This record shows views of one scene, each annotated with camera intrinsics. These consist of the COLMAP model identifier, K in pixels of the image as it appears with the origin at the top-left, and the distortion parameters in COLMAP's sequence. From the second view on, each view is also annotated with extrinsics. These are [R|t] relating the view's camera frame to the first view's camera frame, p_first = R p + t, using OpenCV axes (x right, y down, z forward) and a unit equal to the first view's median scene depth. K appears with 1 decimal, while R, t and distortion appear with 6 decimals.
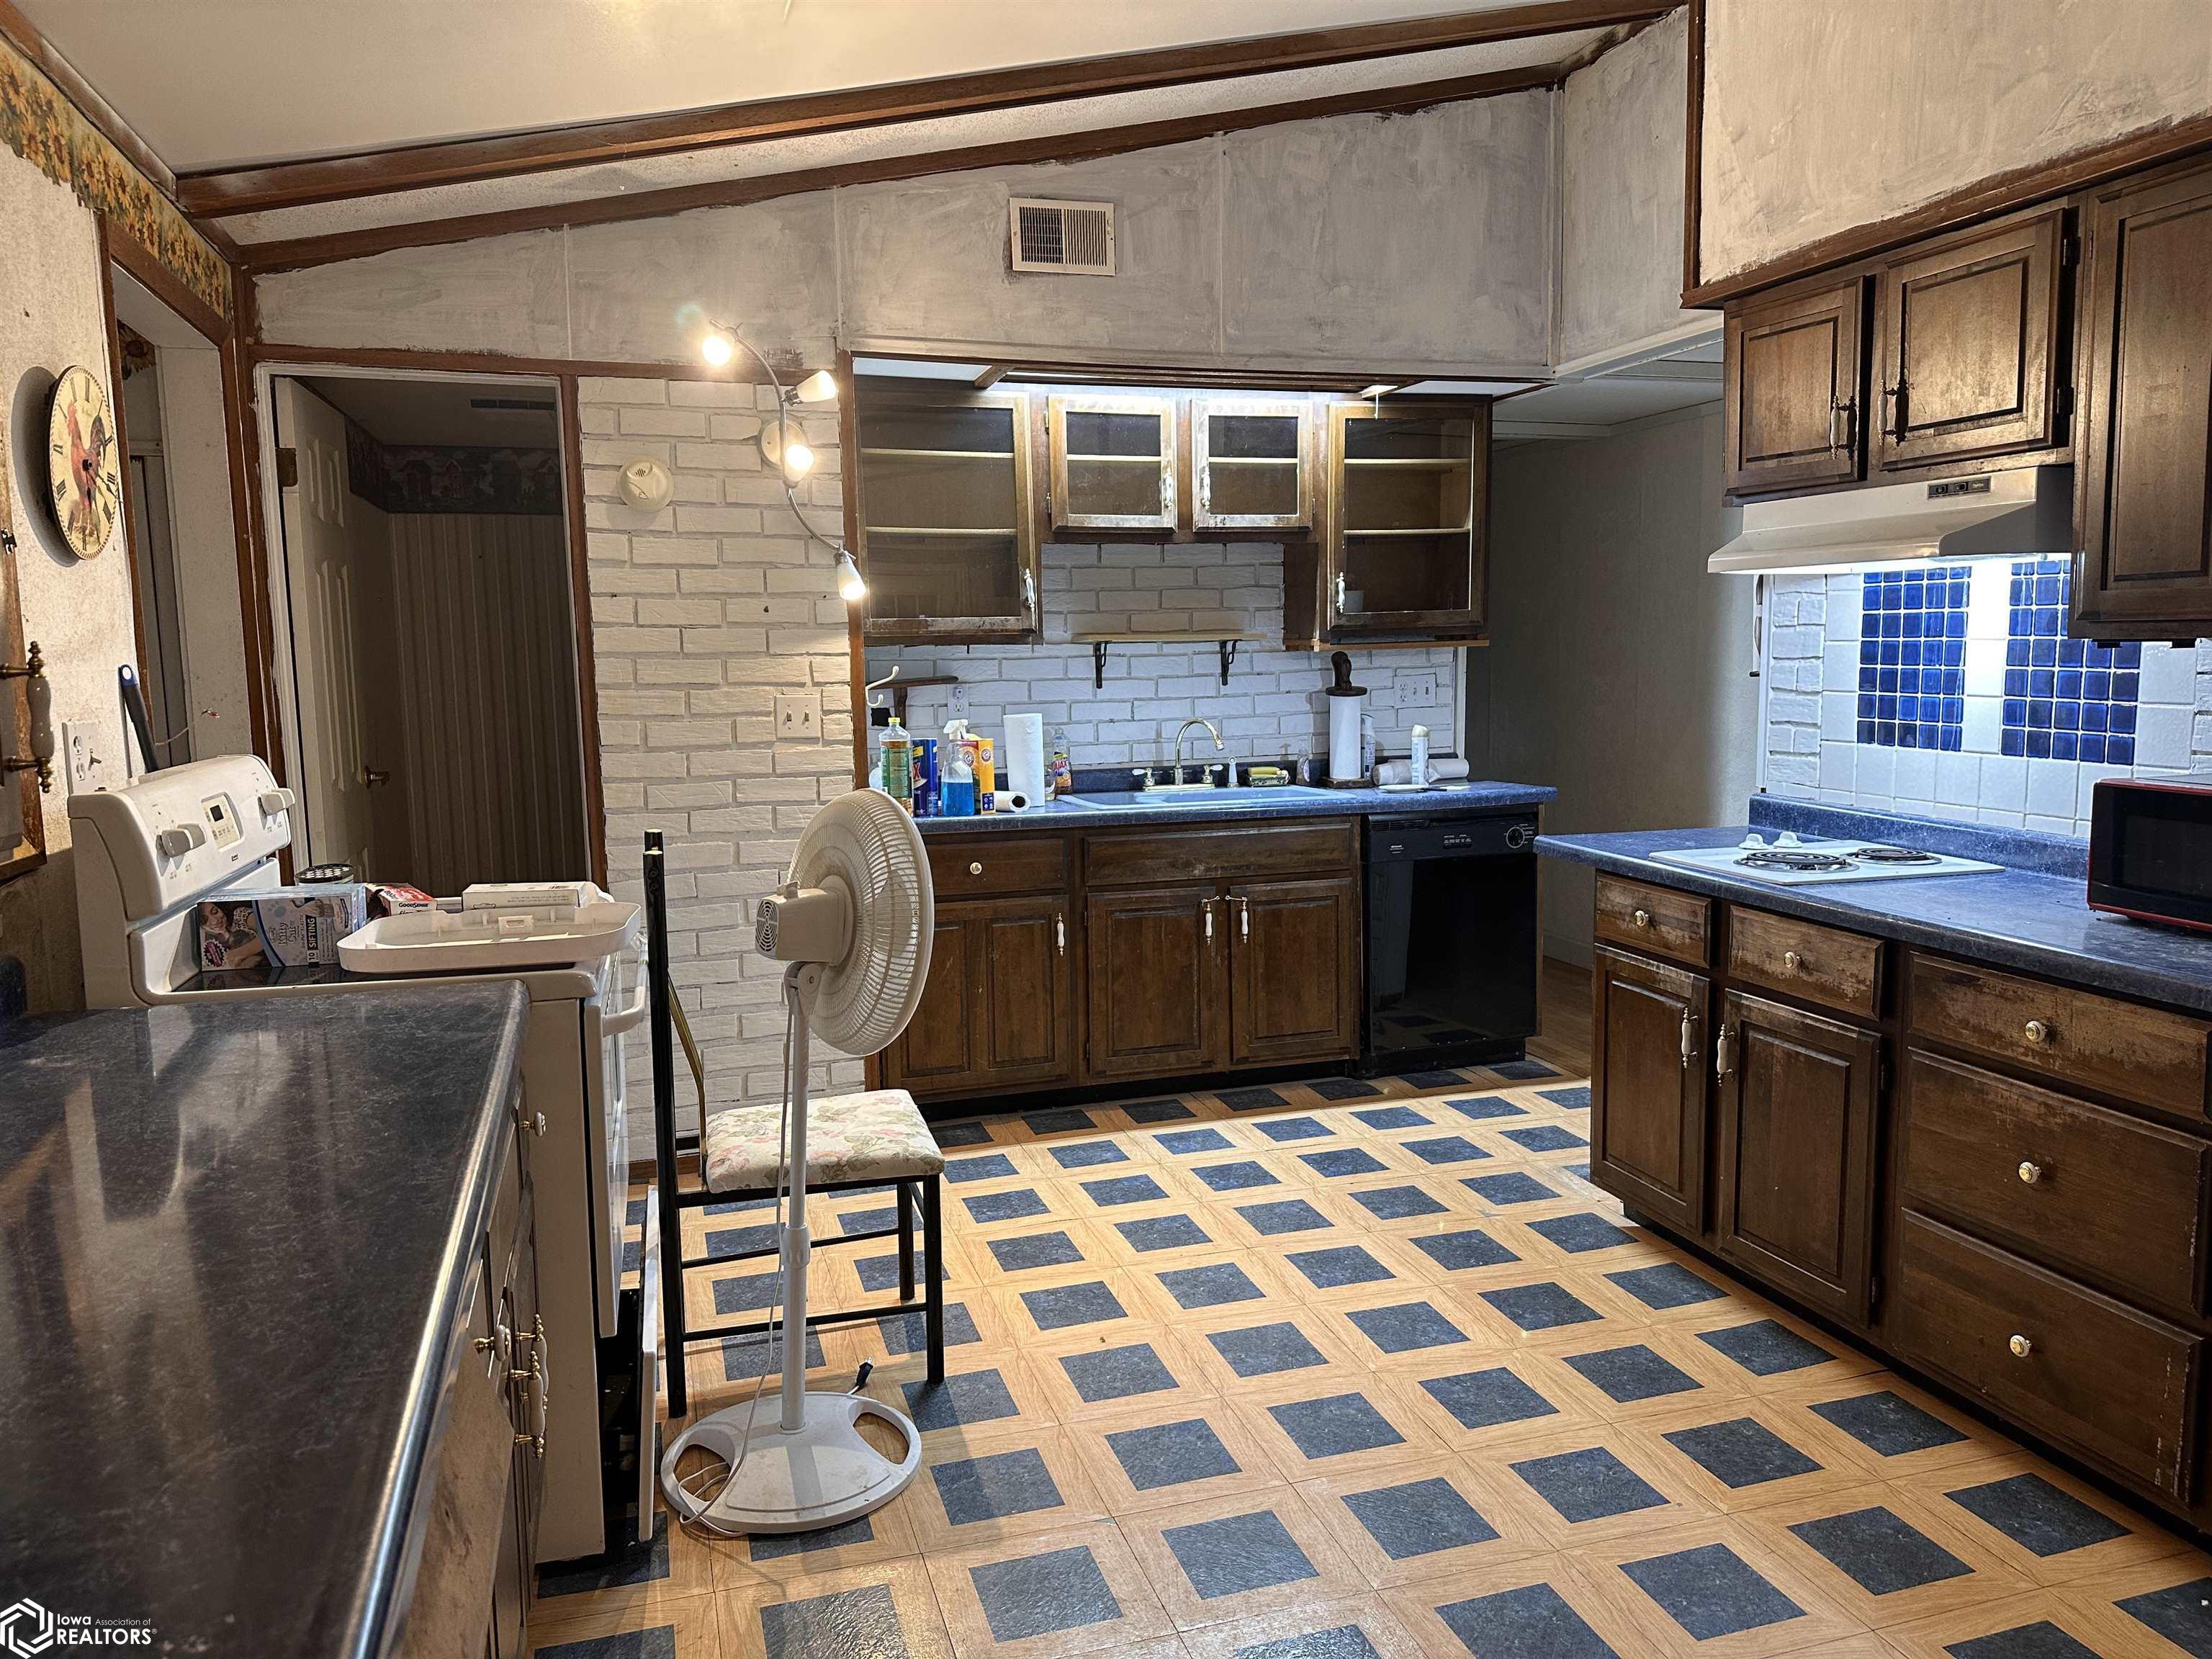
lens RADIAL K [[1538.1, 0, 1122.5], [0, 1538.1, 835.2], [0, 0, 1]] dist [0.084756, -0.111671]
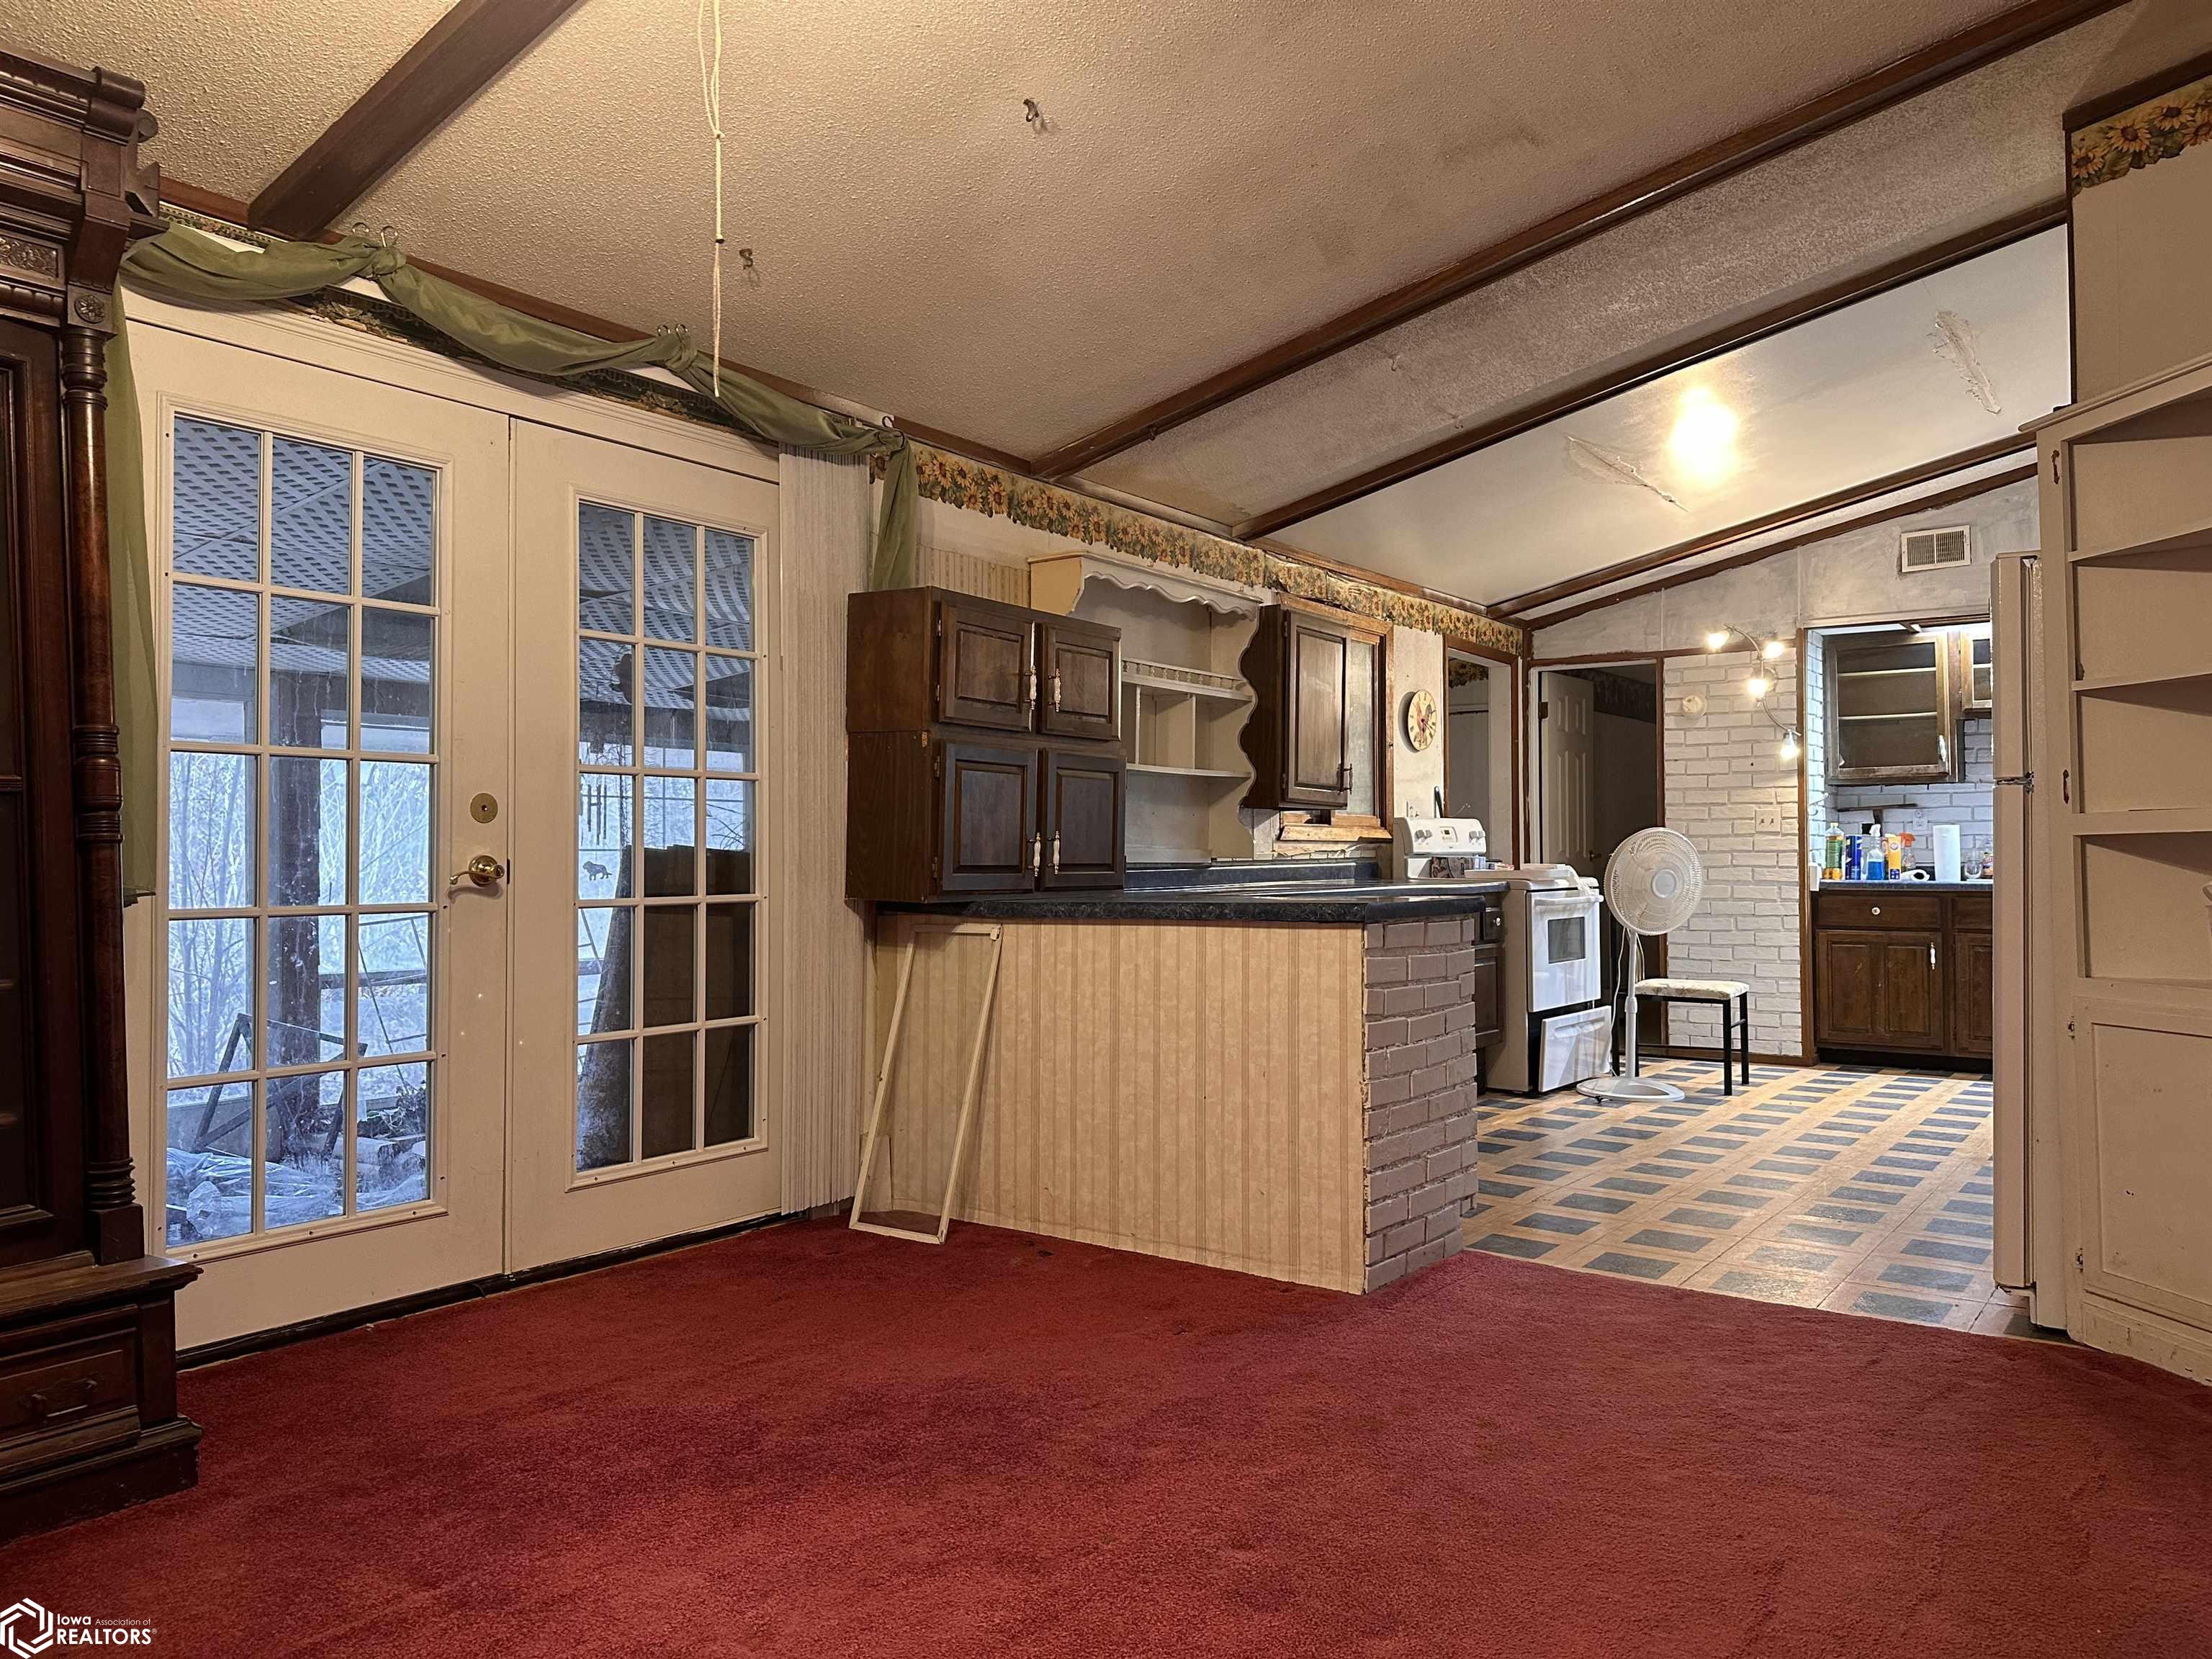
lens RADIAL K [[1538.1, 0, 1122.5], [0, 1538.1, 835.2], [0, 0, 1]] dist [0.084756, -0.111671]
pose [[0.584577, 0.004204, -0.811328, 0.875094], [-0.106423, 0.991744, -0.071541, 0.161130], [0.804329, 0.128165, 0.580198, -0.731013]]
